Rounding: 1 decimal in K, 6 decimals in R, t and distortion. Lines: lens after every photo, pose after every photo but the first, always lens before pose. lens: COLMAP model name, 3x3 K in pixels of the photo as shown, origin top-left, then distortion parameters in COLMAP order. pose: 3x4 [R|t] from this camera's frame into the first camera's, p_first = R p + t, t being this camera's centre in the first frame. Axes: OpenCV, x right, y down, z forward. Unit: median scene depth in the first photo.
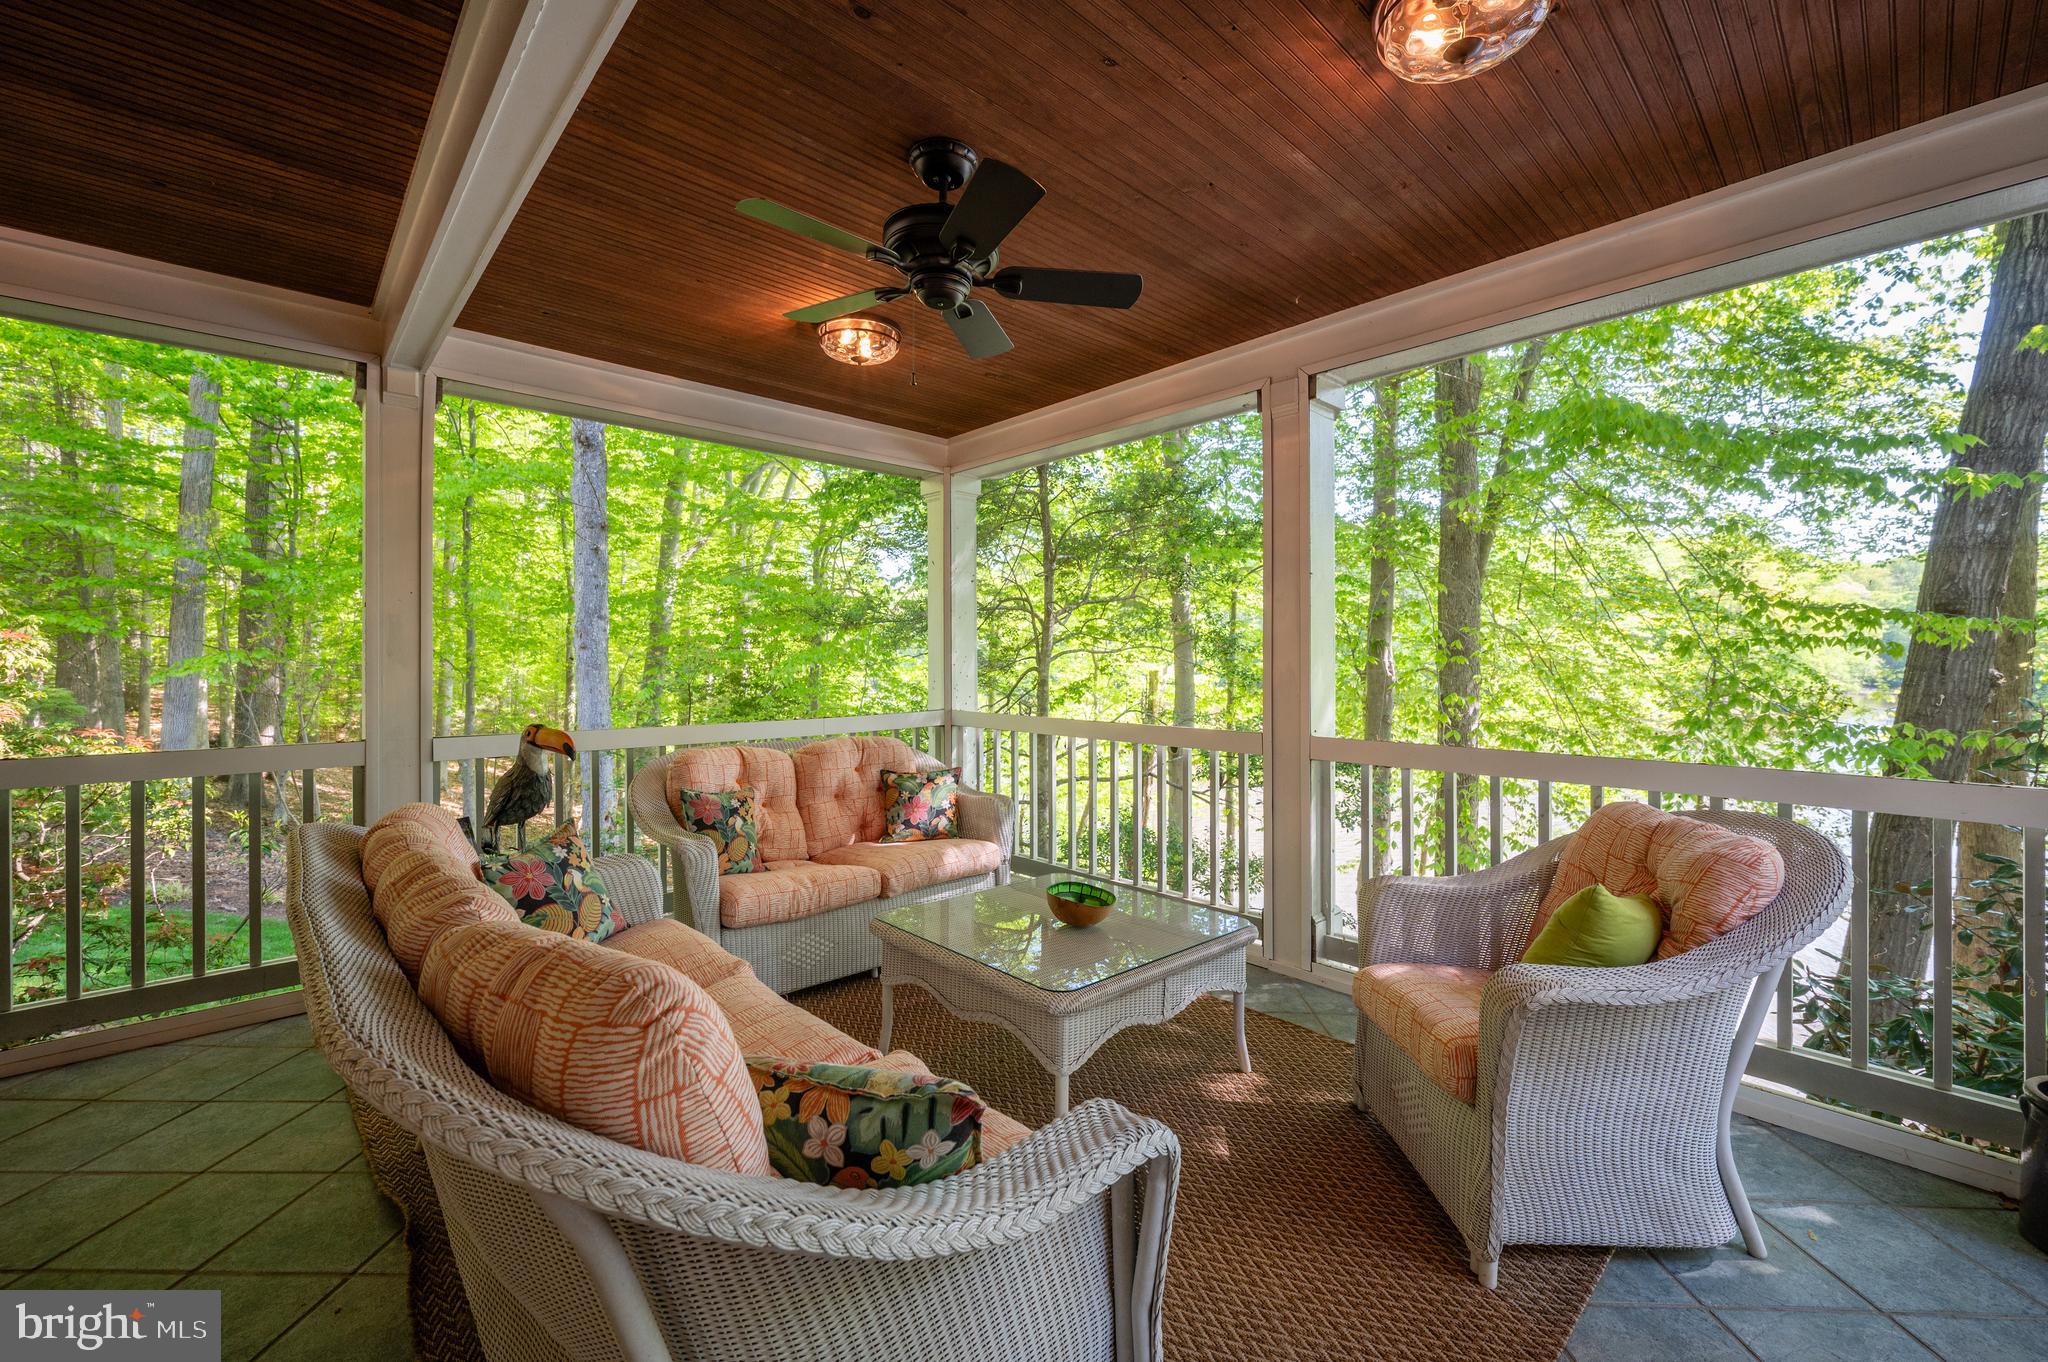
lens RADIAL K [[831.7, 0, 1026.4], [0, 831.7, 665.5], [0, 0, 1]] dist [-0.000209, 0.000075]
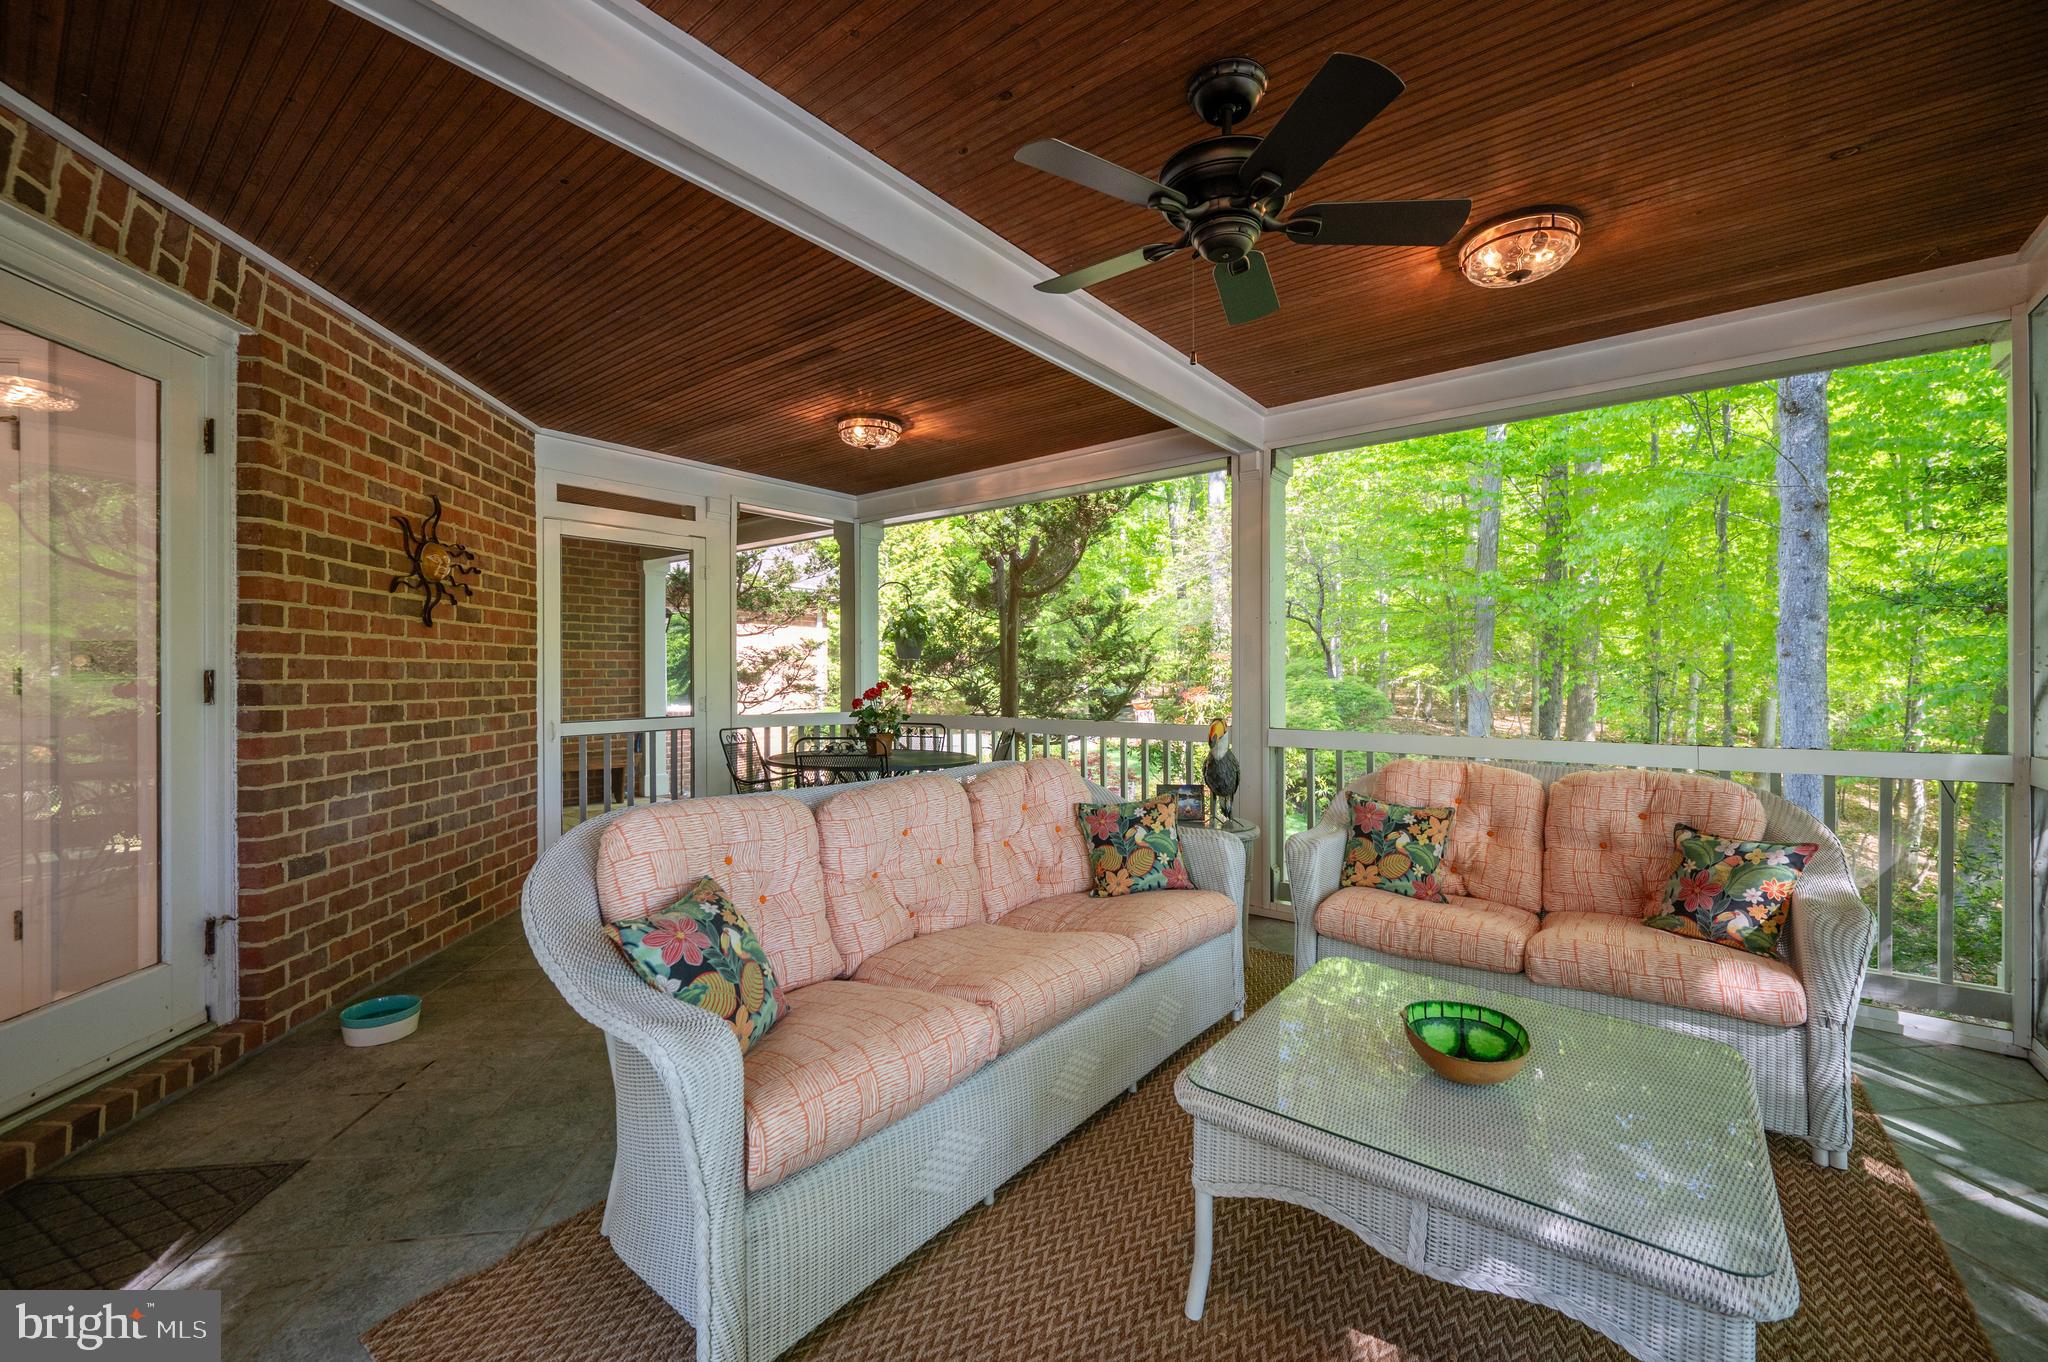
lens RADIAL K [[796.7, 0, 1024.0], [0, 796.7, 681.0], [0, 0, 1]] dist [-0.001127, 0.000309]
pose [[0.162481, 0.007928, -0.986680, 0.429896], [-0.003619, 0.999966, 0.007438, 0.004715], [0.986705, 0.002363, 0.162504, 0.394053]]
